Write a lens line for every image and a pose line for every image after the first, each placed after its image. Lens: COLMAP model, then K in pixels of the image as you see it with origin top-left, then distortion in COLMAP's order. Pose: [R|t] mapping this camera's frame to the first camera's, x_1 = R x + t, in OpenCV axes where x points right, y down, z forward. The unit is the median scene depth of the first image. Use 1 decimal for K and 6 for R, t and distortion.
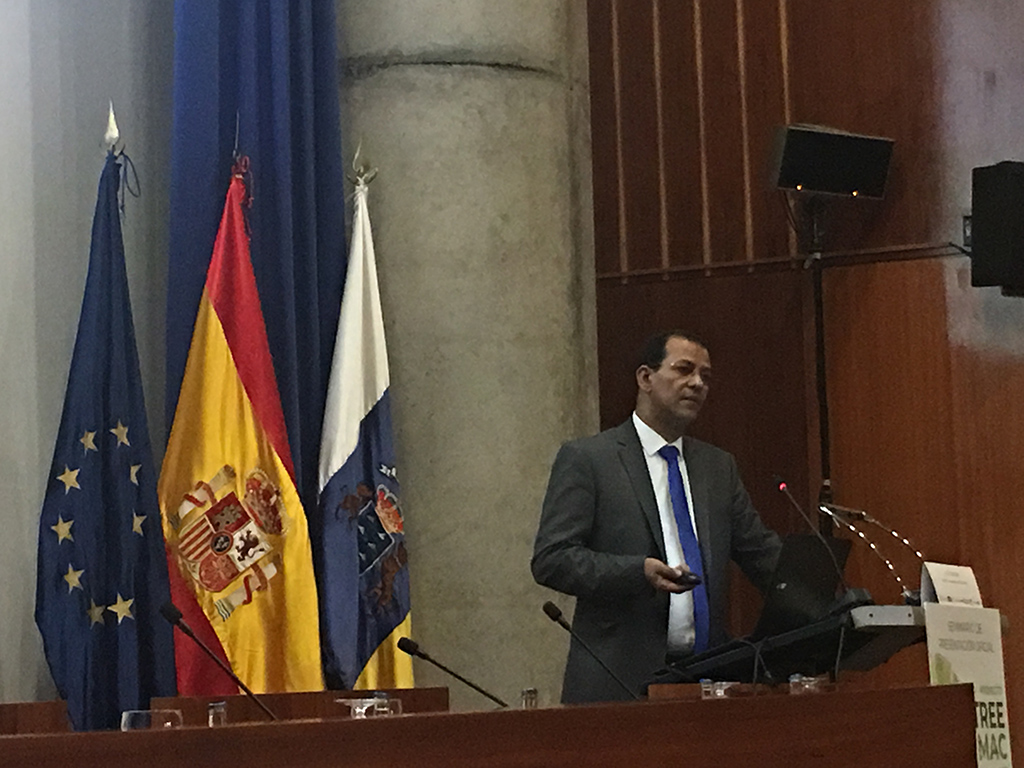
lens RADIAL K [[2917.3, 0, 505.1], [0, 2917.3, 377.9], [0, 0, 1]] dist [0.066511, 0.000000]
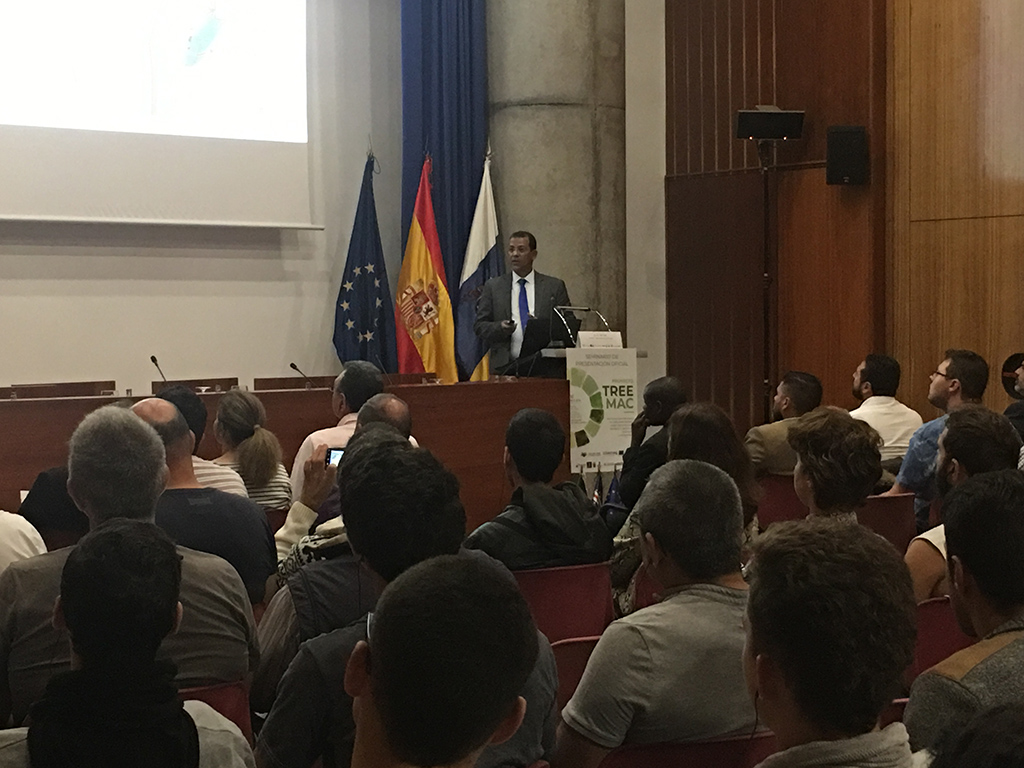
lens RADIAL K [[1949.8, 0, 511.8], [0, 1949.8, 386.6], [0, 0, 1]] dist [-0.007424, 0.000000]
pose [[0.889914, 0.036967, -0.454627, 0.740298], [0.030038, 0.989797, 0.139281, -0.109331], [0.455138, -0.137604, 0.879724, -0.452849]]
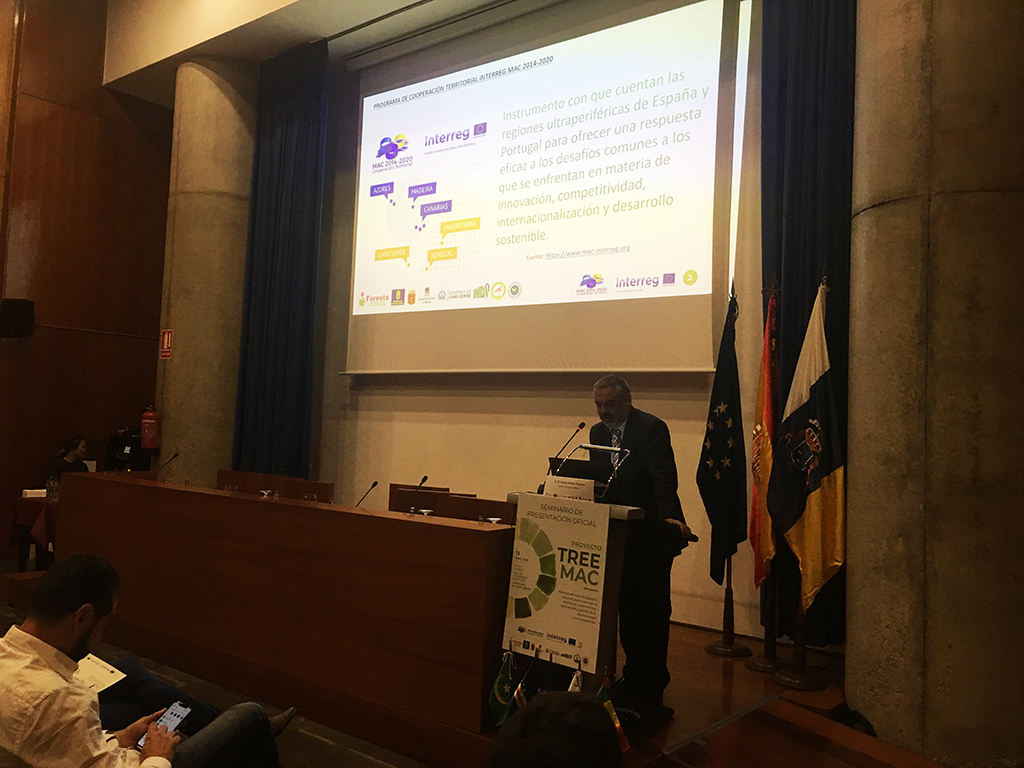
lens RADIAL K [[869.4, 0, 509.6], [0, 869.4, 375.6], [0, 0, 1]] dist [0.039446, -0.016793]
pose [[-0.205625, -0.044909, -0.977600, 0.644081], [0.058298, 0.996610, -0.058045, 0.023526], [0.976893, -0.068928, -0.202310, 0.943699]]
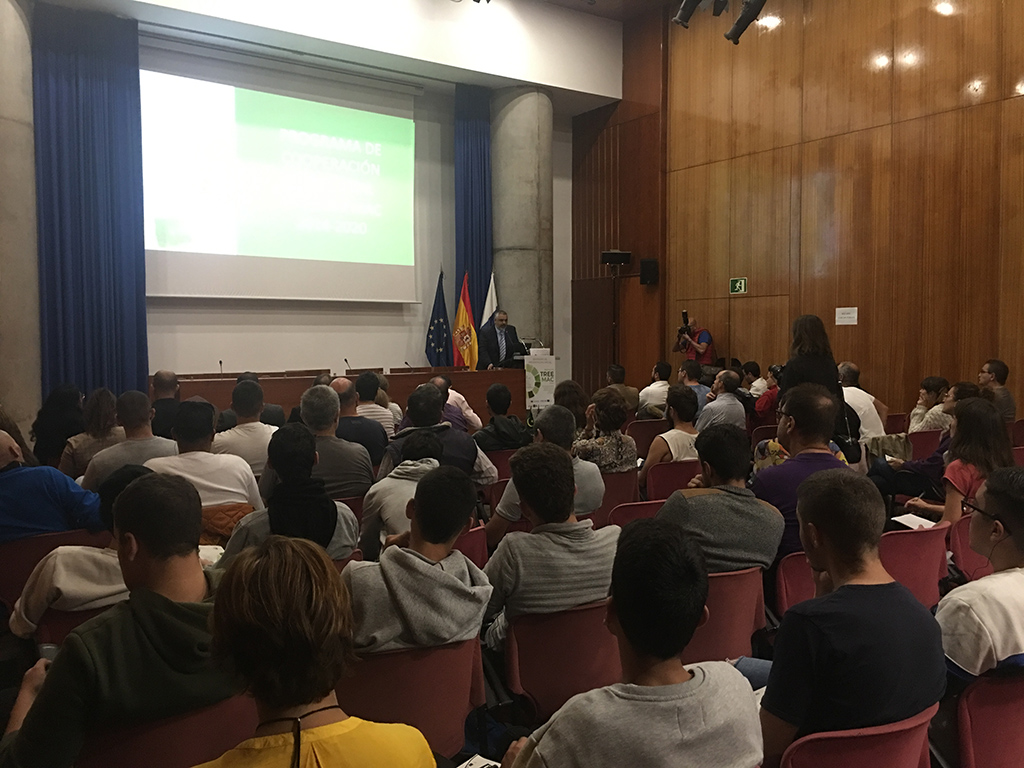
lens RADIAL K [[869.4, 0, 513.3], [0, 869.4, 382.8], [0, 0, 1]] dist [0.039446, -0.016793]
pose [[0.888715, 0.045532, -0.456193, 0.785719], [0.028688, 0.987583, 0.154457, -0.120420], [0.457561, -0.150356, 0.876374, -0.485987]]
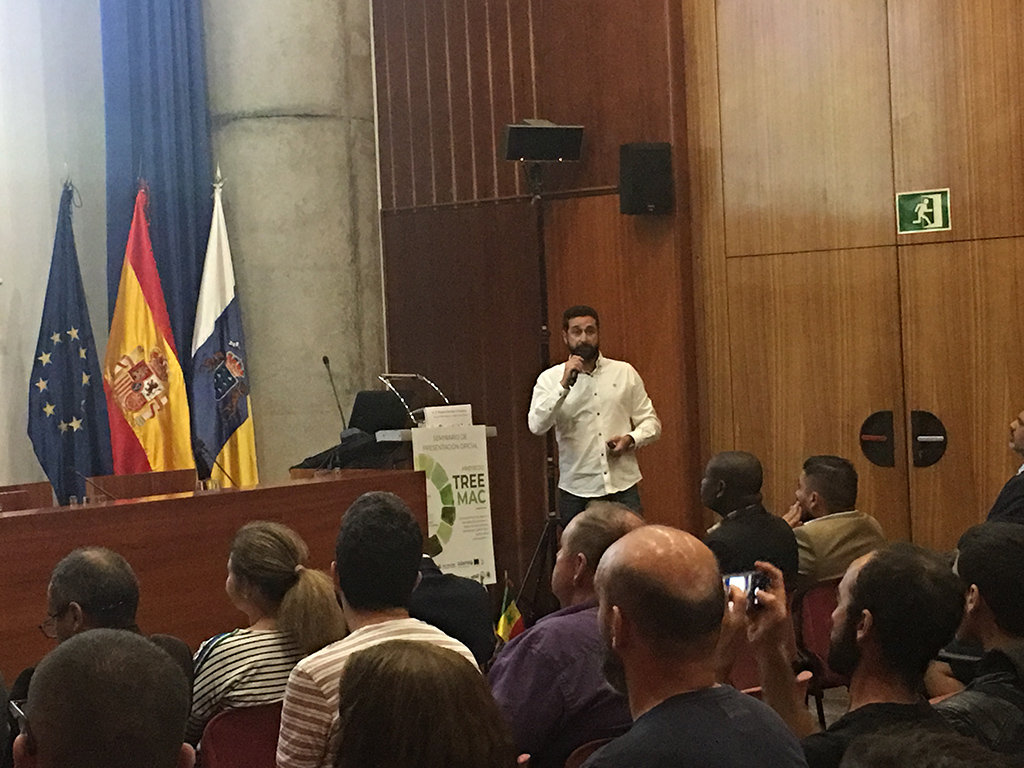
lens RADIAL K [[2124.7, 0, 506.4], [0, 2124.7, 391.7], [0, 0, 1]] dist [0.089542, 0.000000]
pose [[0.984465, -0.015263, -0.174919, 0.381432], [0.036138, 0.992499, 0.116785, -0.093369], [0.171824, -0.121292, 0.977632, -0.316813]]
